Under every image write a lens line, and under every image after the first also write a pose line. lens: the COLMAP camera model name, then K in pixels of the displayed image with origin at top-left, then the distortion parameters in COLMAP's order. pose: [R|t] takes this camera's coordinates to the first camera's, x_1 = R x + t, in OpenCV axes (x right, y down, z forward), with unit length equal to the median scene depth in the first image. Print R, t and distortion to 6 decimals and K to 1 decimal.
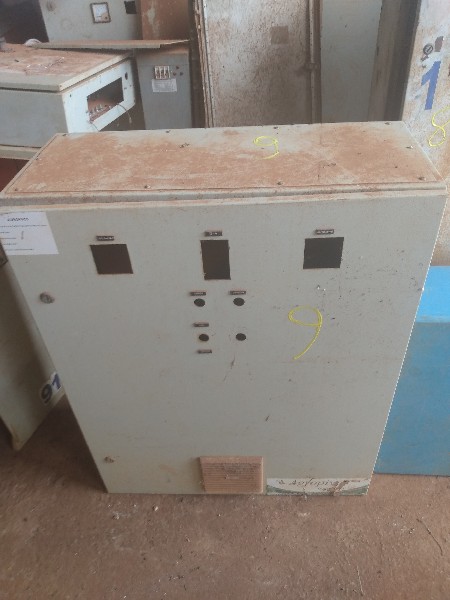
lens RADIAL K [[455.1, 0, 236.1], [0, 455.1, 295.8], [0, 0, 1]] dist [0.046630, -0.059155]
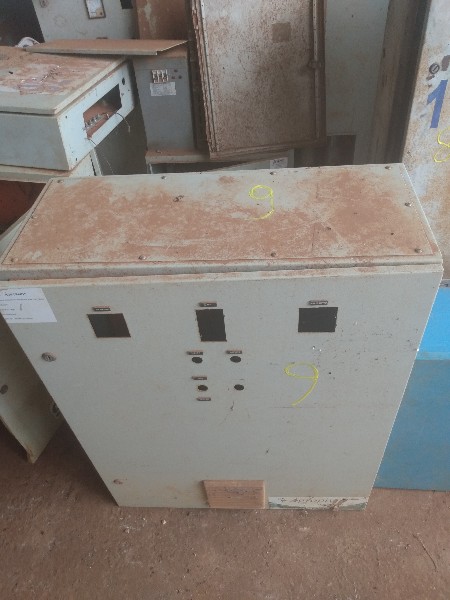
lens RADIAL K [[455.1, 0, 236.1], [0, 455.1, 295.8], [0, 0, 1]] dist [0.046630, -0.059155]
pose [[0.999652, -0.011533, -0.023732, 0.023492], [0.013596, 0.995965, 0.088709, -0.156359], [0.022613, -0.089001, 0.995775, -0.000820]]
